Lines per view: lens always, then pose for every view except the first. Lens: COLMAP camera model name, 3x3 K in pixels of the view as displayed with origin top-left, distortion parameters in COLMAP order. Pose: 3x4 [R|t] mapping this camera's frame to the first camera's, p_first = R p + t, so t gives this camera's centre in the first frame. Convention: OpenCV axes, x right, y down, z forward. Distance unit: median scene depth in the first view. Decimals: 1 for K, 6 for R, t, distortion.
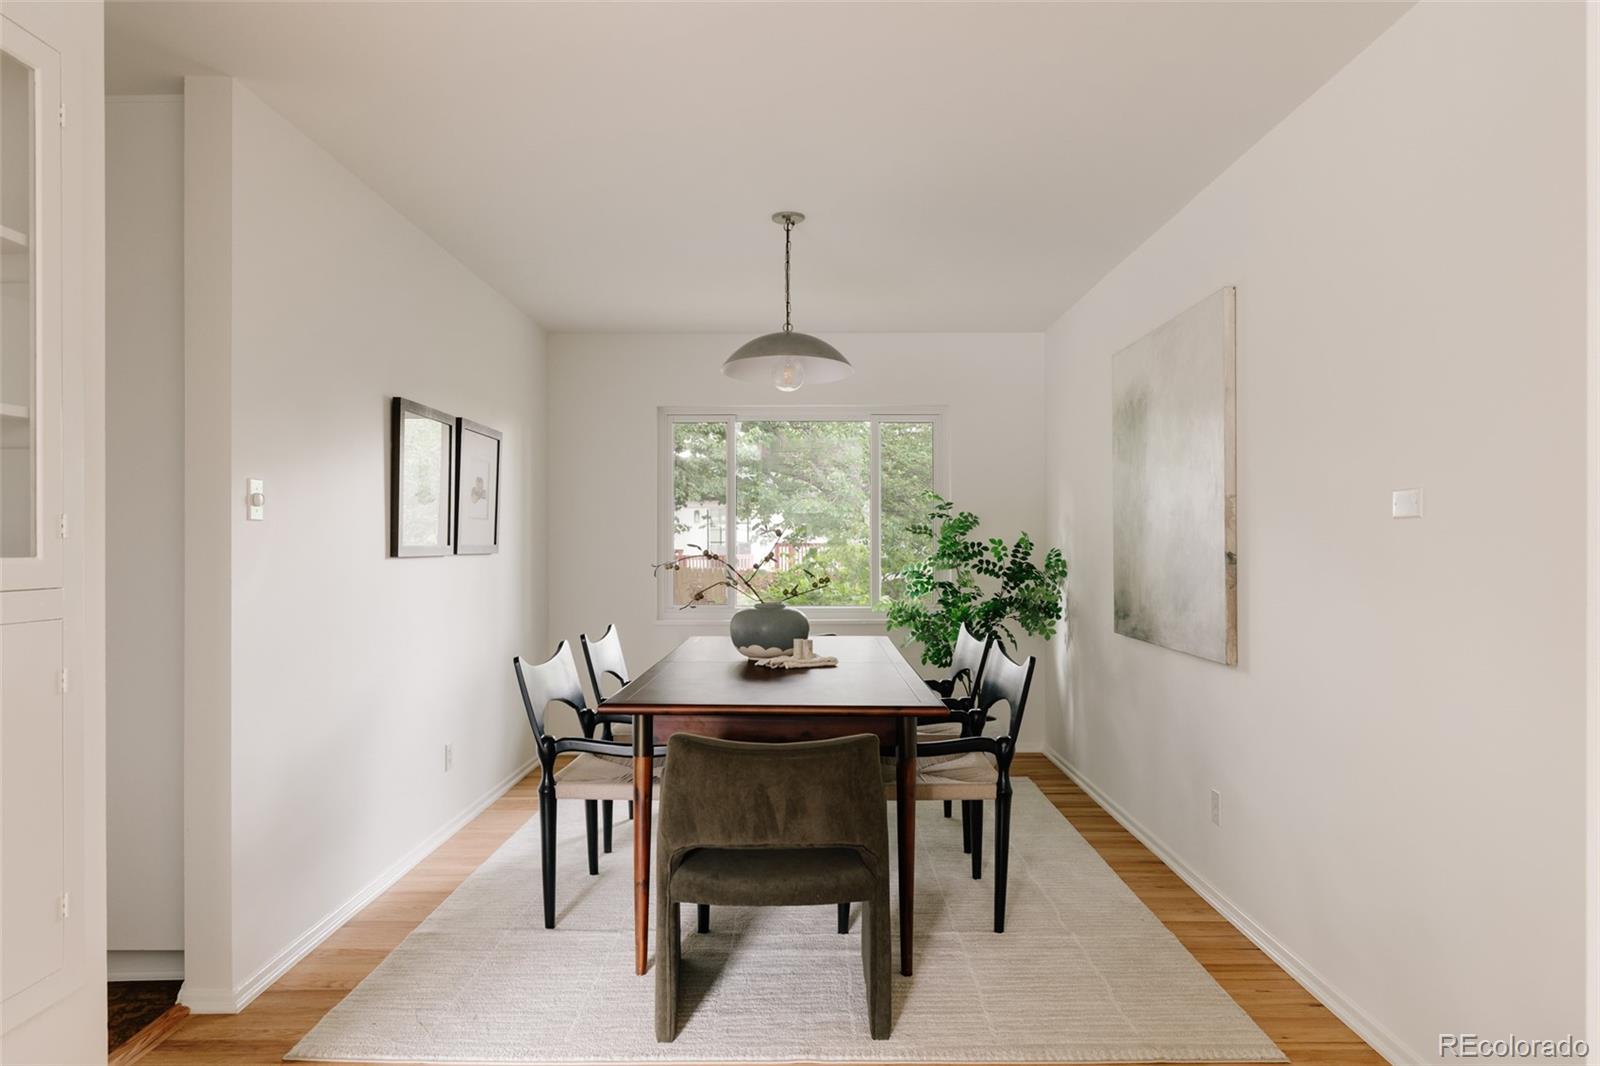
lens RADIAL K [[1014.2, 0, 798.7], [0, 1014.2, 548.4], [0, 0, 1]] dist [0.001569, 0.000431]
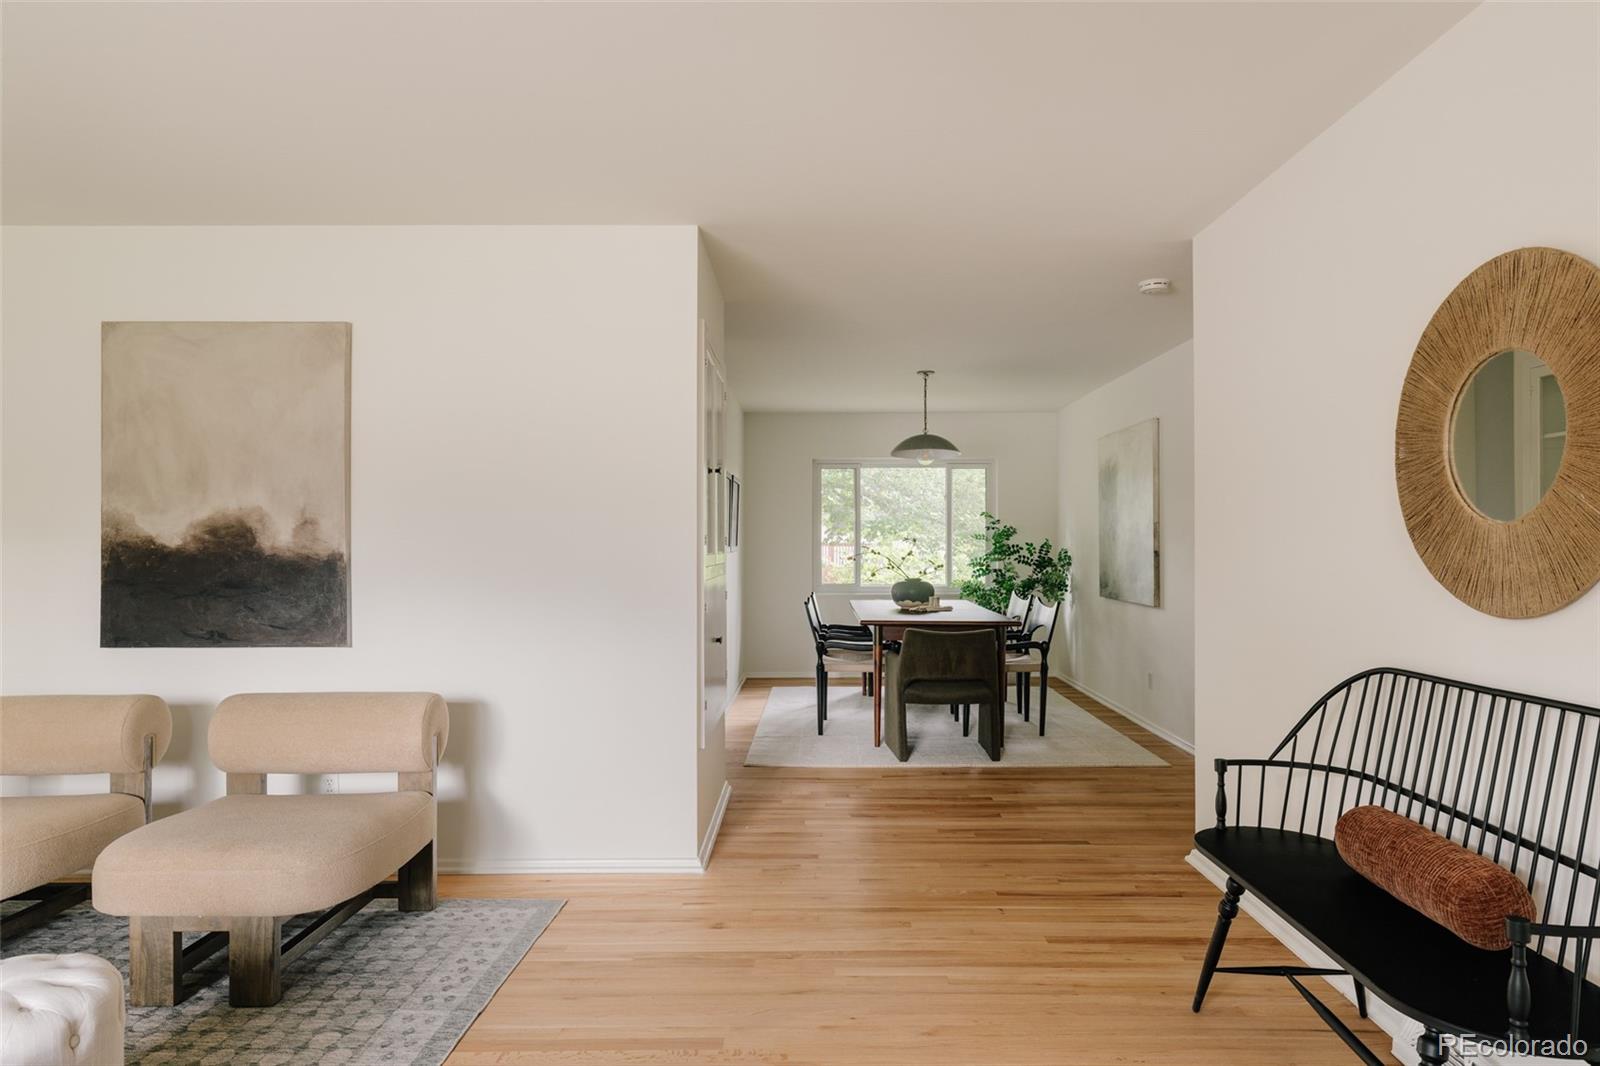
lens RADIAL K [[972.4, 0, 810.1], [0, 972.4, 544.4], [0, 0, 1]] dist [0.002281, 0.000980]
pose [[0.999974, 0.001090, 0.007197, -0.199138], [-0.001067, 0.999994, -0.003180, -0.001176], [-0.007200, 0.003172, 0.999969, -0.670683]]
